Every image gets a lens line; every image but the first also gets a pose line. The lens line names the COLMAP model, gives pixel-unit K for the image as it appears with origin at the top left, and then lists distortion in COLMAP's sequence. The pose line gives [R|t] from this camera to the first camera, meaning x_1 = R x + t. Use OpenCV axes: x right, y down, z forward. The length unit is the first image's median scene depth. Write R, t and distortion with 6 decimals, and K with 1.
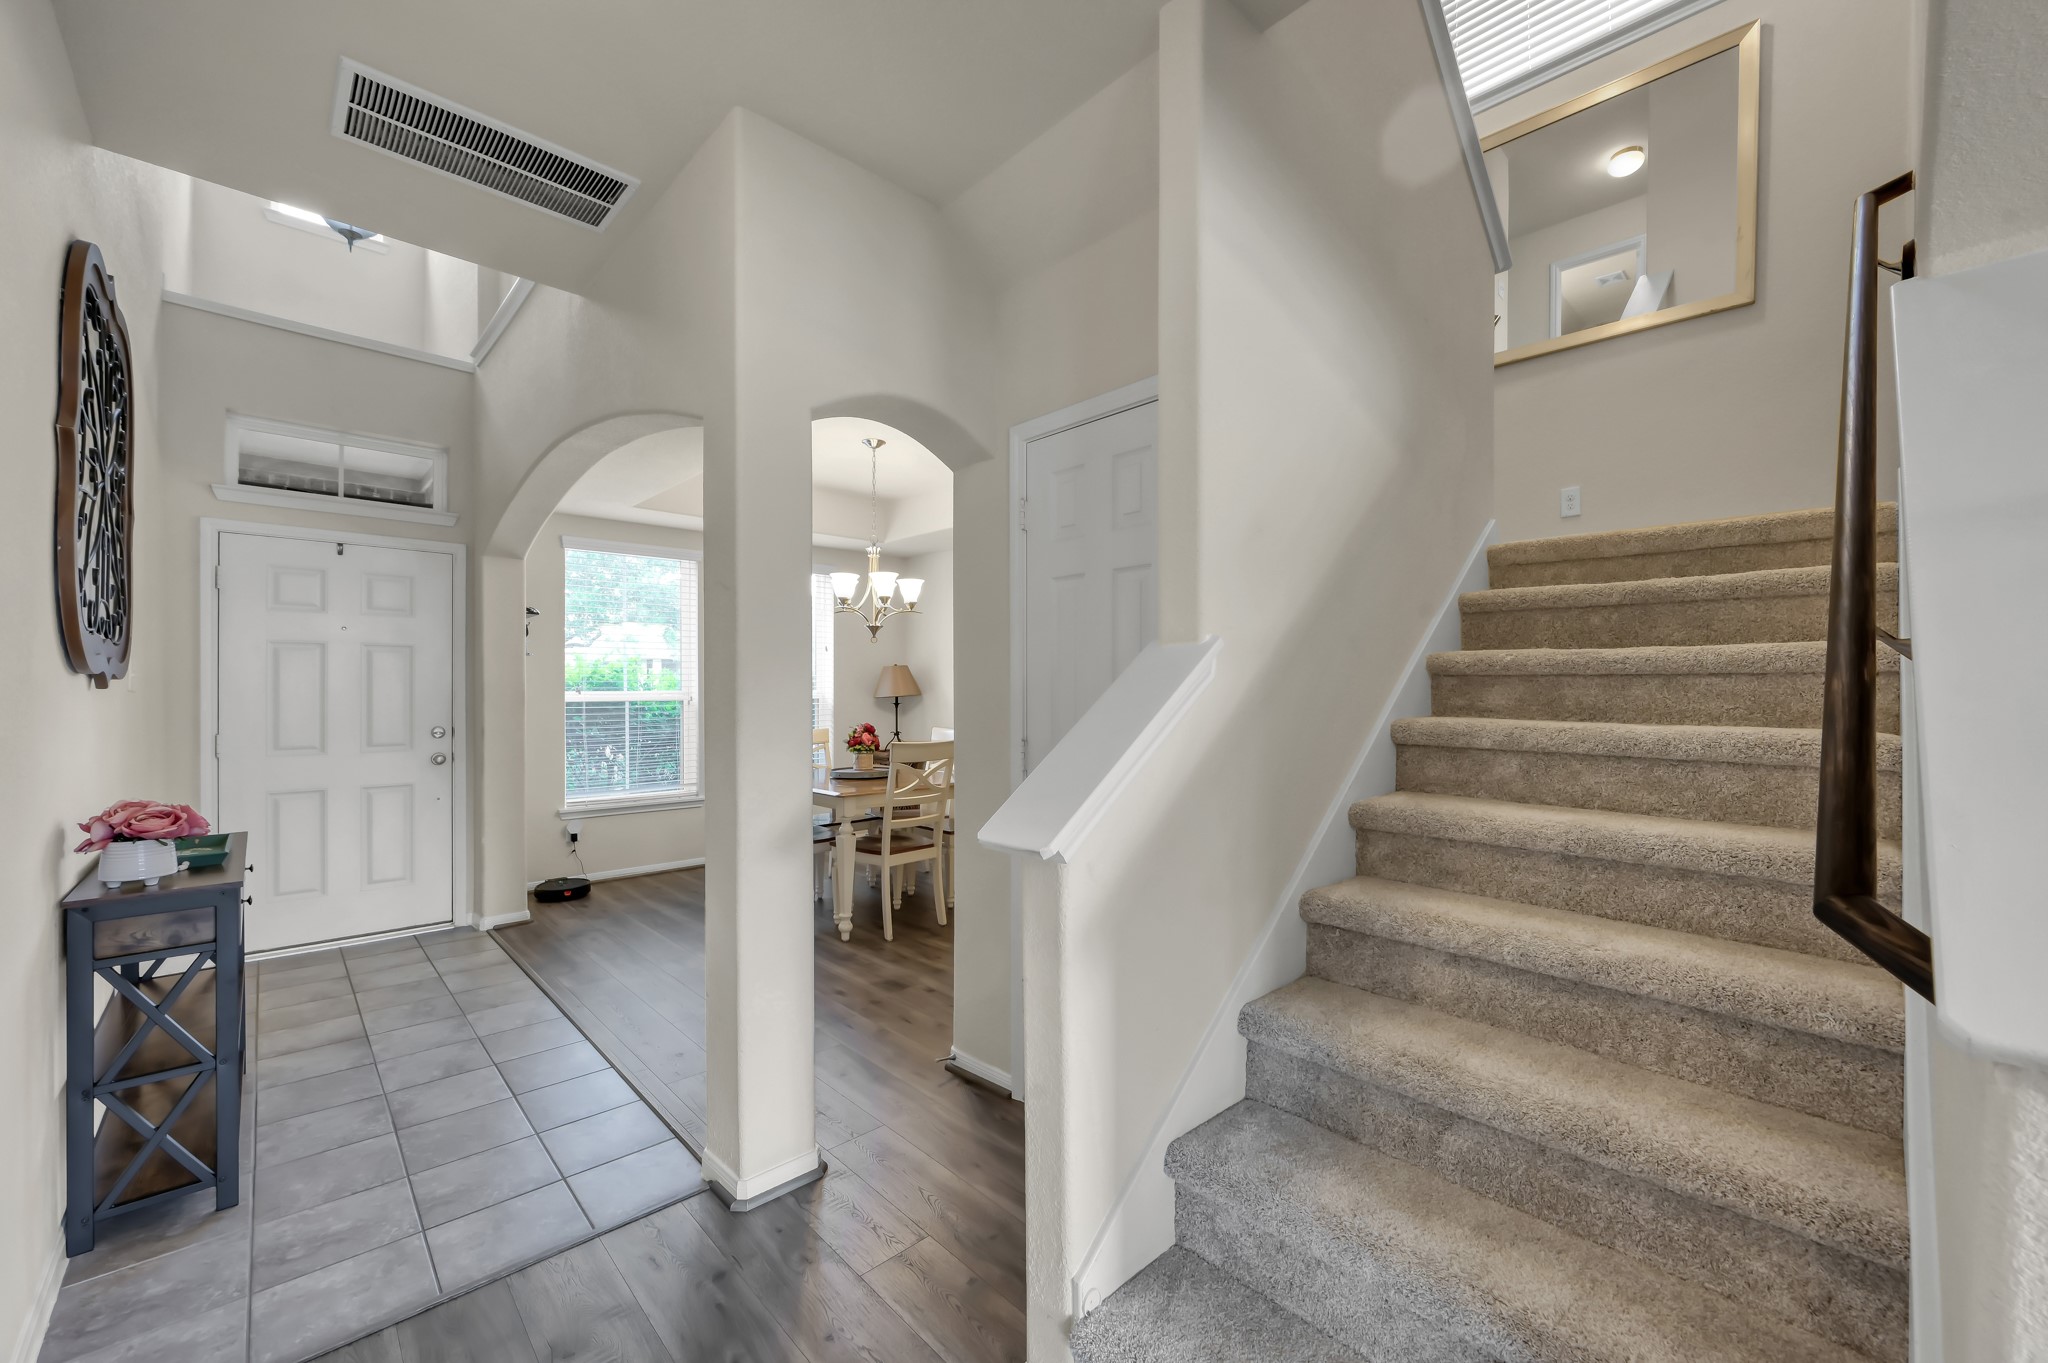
lens RADIAL K [[830.3, 0, 1009.4], [0, 830.3, 690.8], [0, 0, 1]] dist [-0.002645, 0.002330]
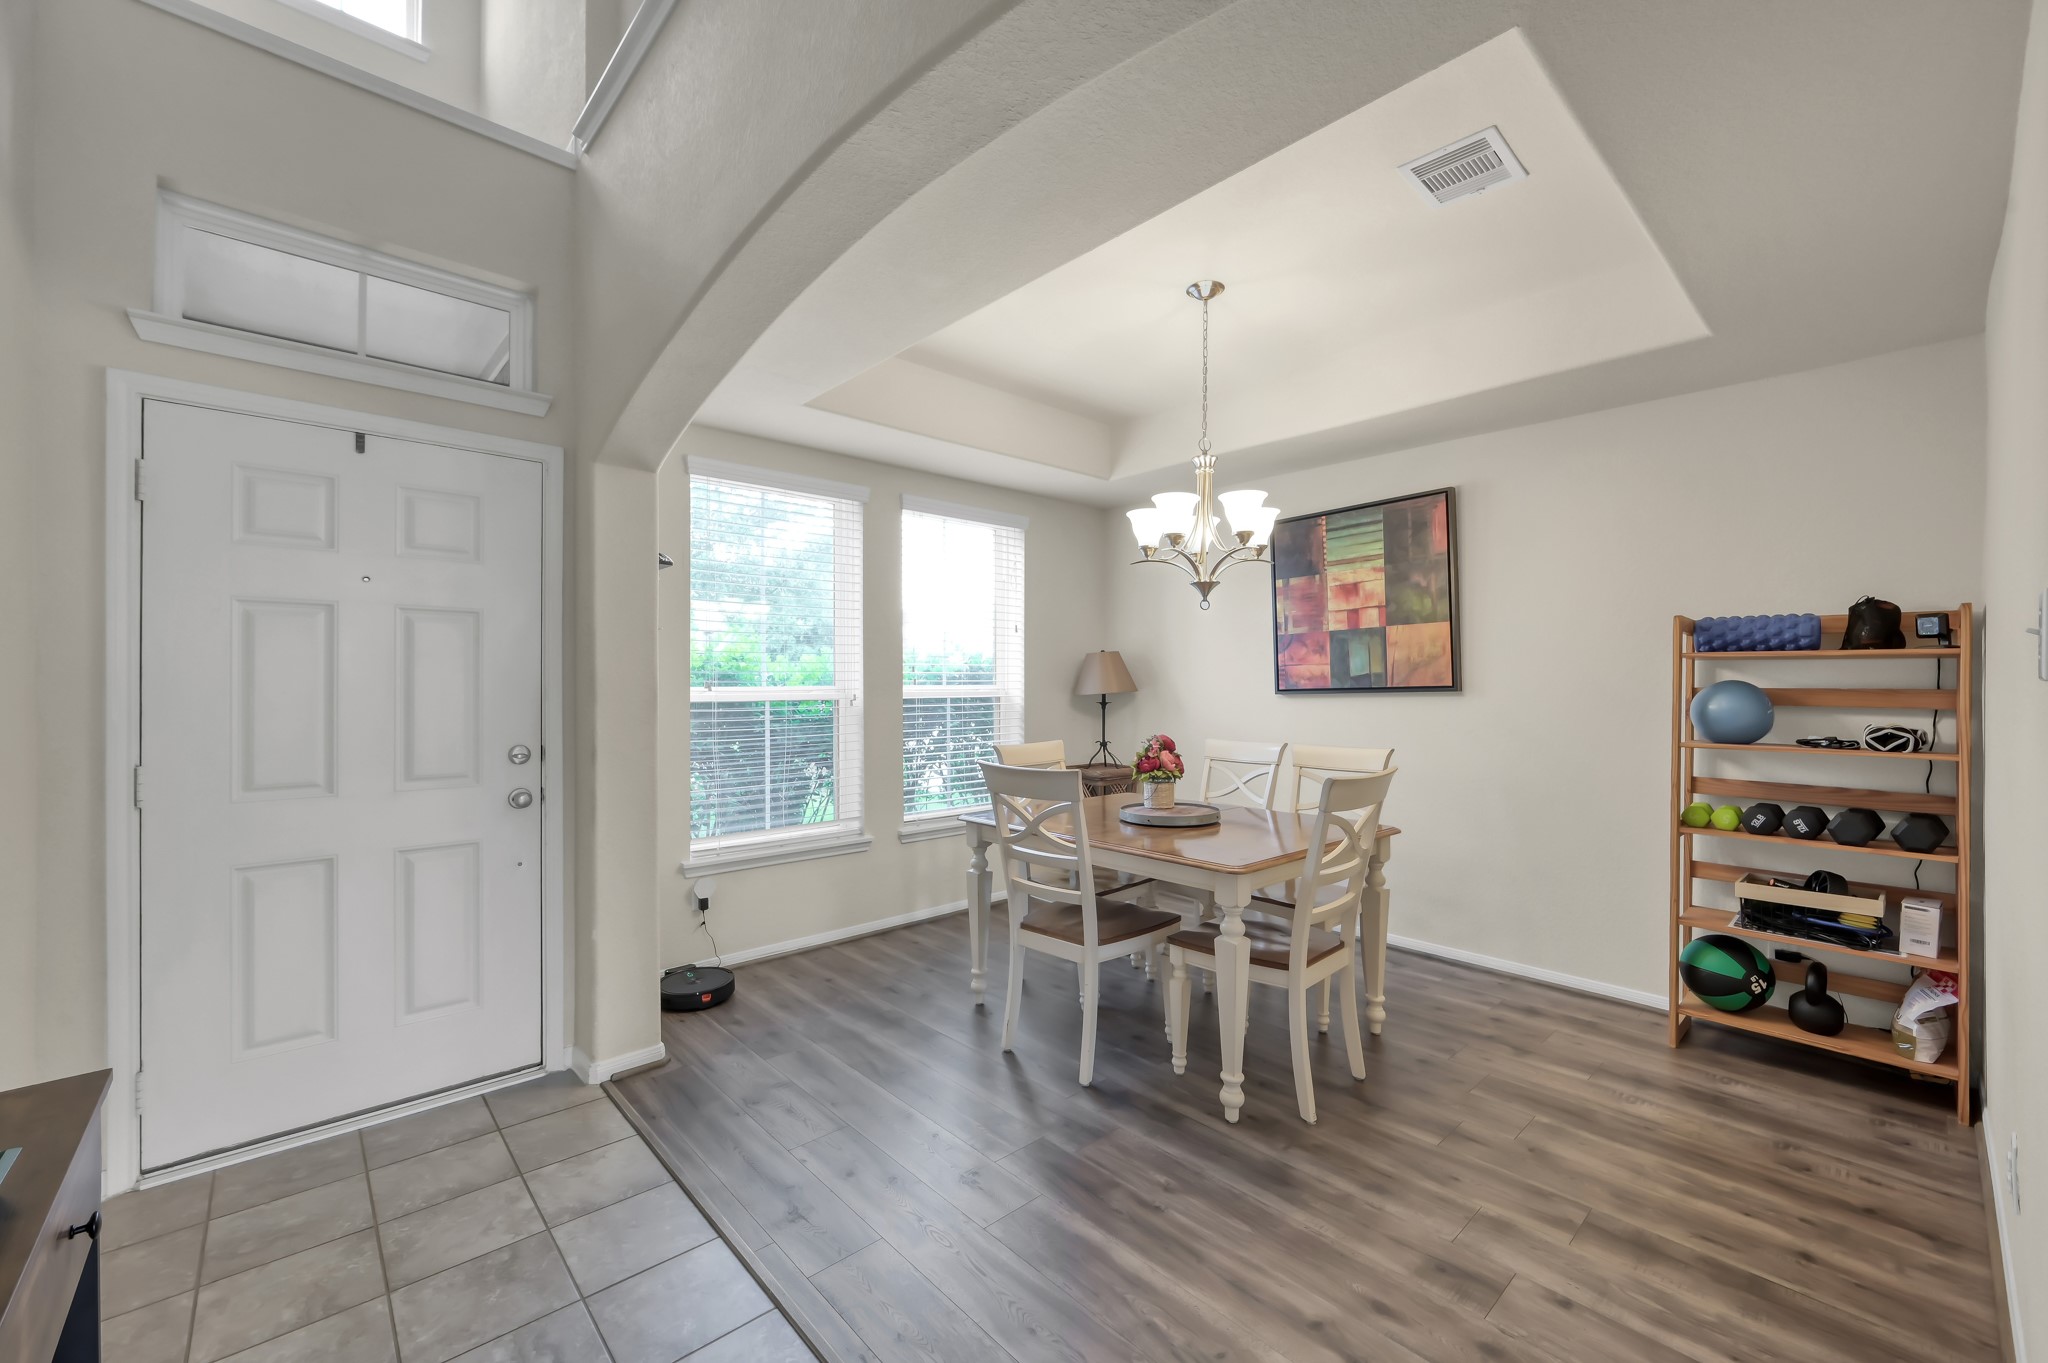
lens RADIAL K [[830.3, 0, 1011.5], [0, 830.3, 683.8], [0, 0, 1]] dist [-0.002645, 0.002330]
pose [[0.999919, -0.000420, -0.012711, -0.322485], [0.000390, 0.999997, -0.002373, -0.000185], [0.012712, 0.002368, 0.999916, 0.399172]]
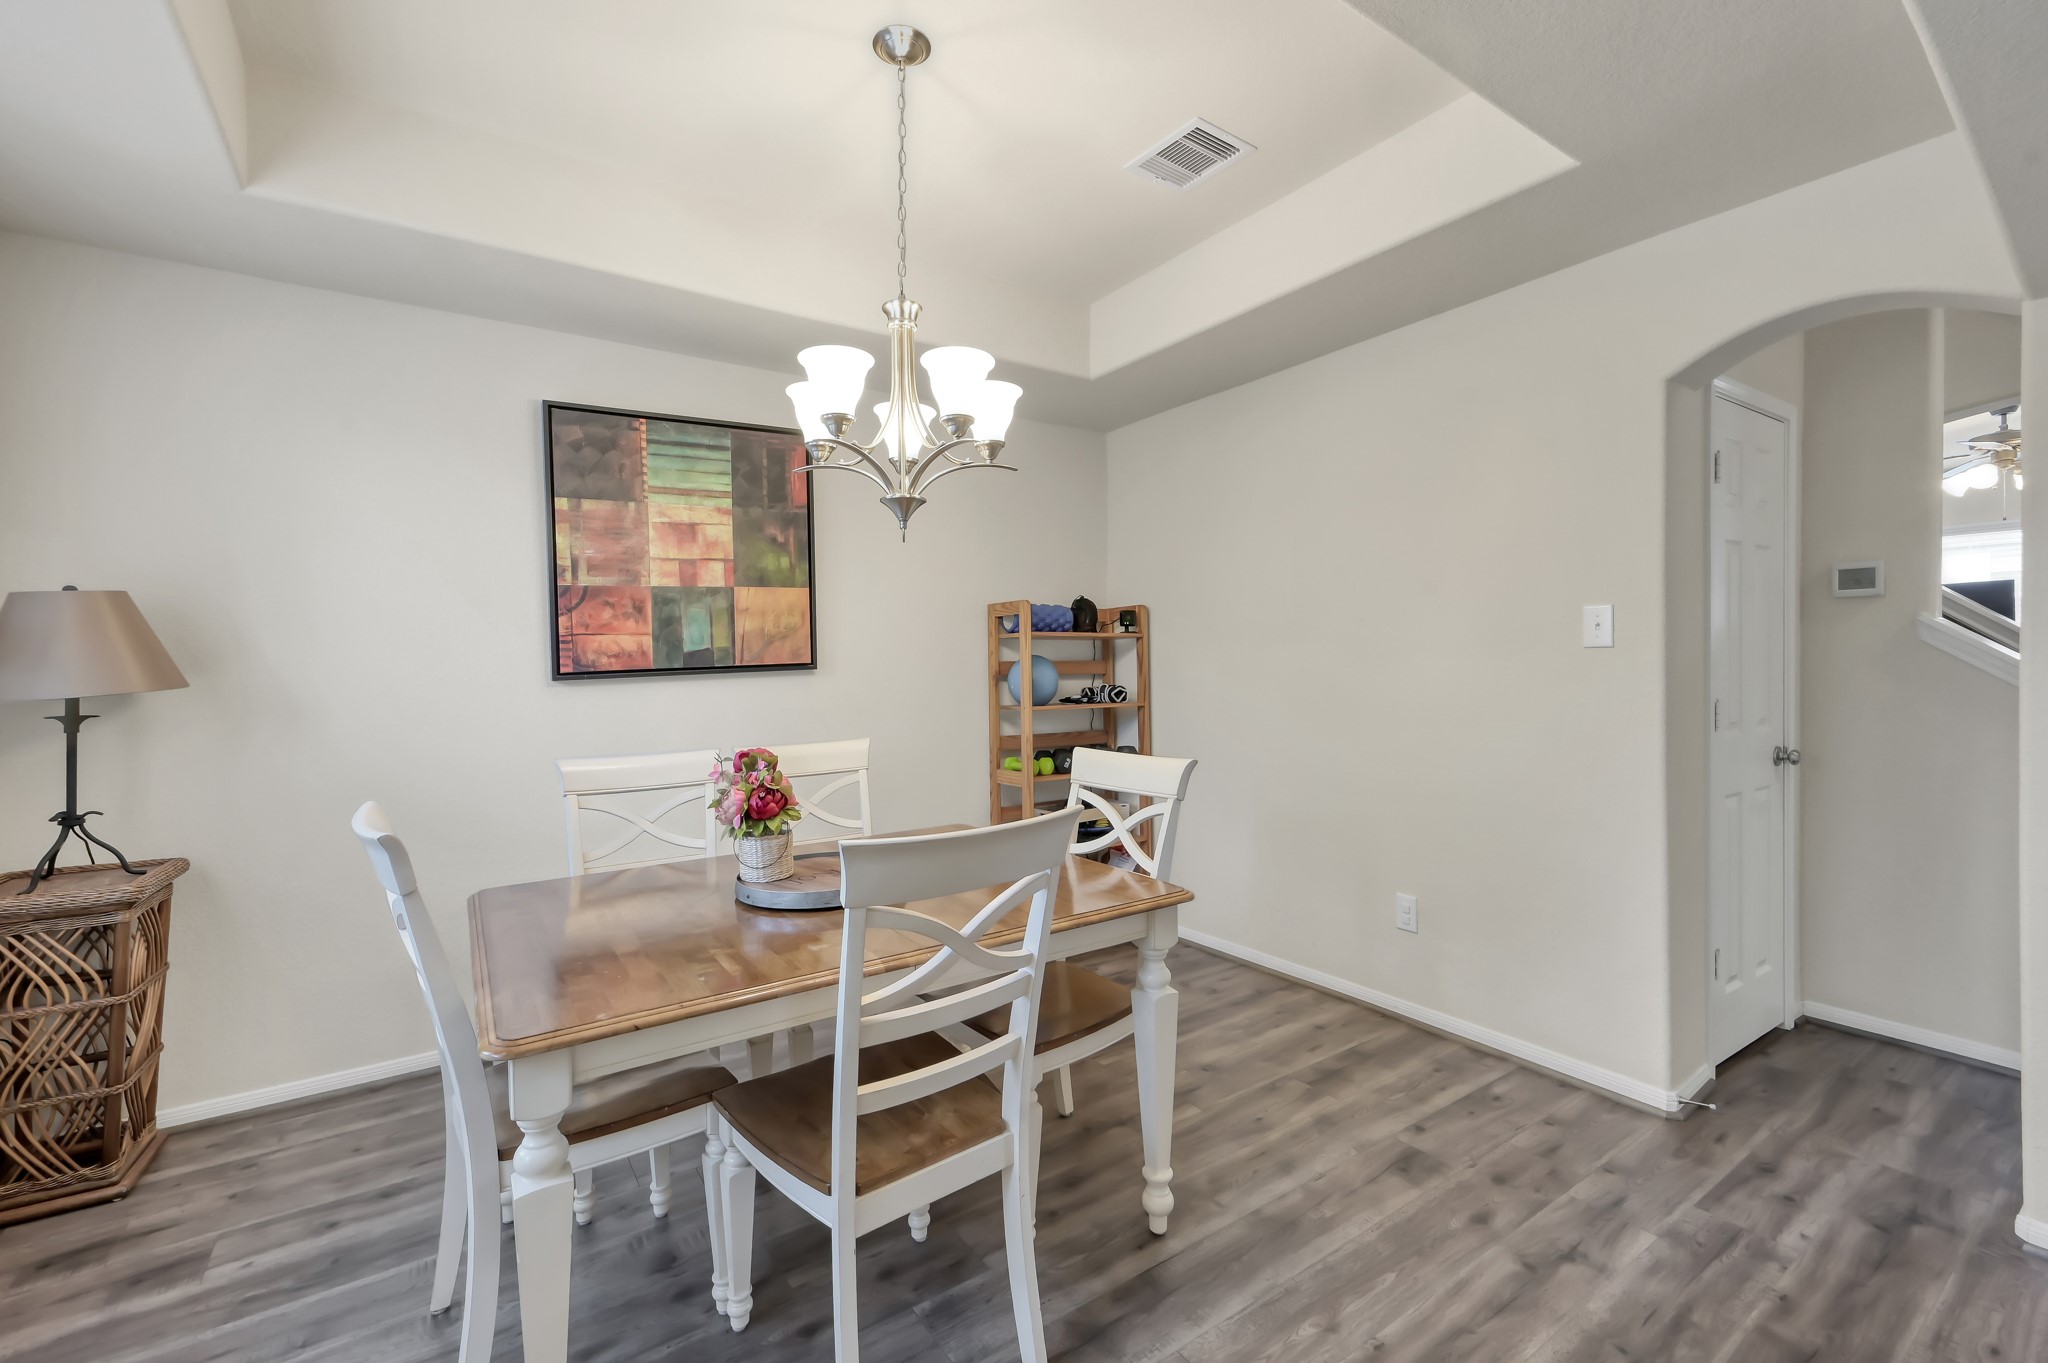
lens RADIAL K [[885.5, 0, 1029.6], [0, 885.5, 674.8], [0, 0, 1]] dist [-0.000962, 0.000188]
pose [[0.125095, -0.016828, 0.992002, -0.618923], [0.018350, 0.999724, 0.014645, 0.002418], [-0.991975, 0.016371, 0.125369, 0.943033]]
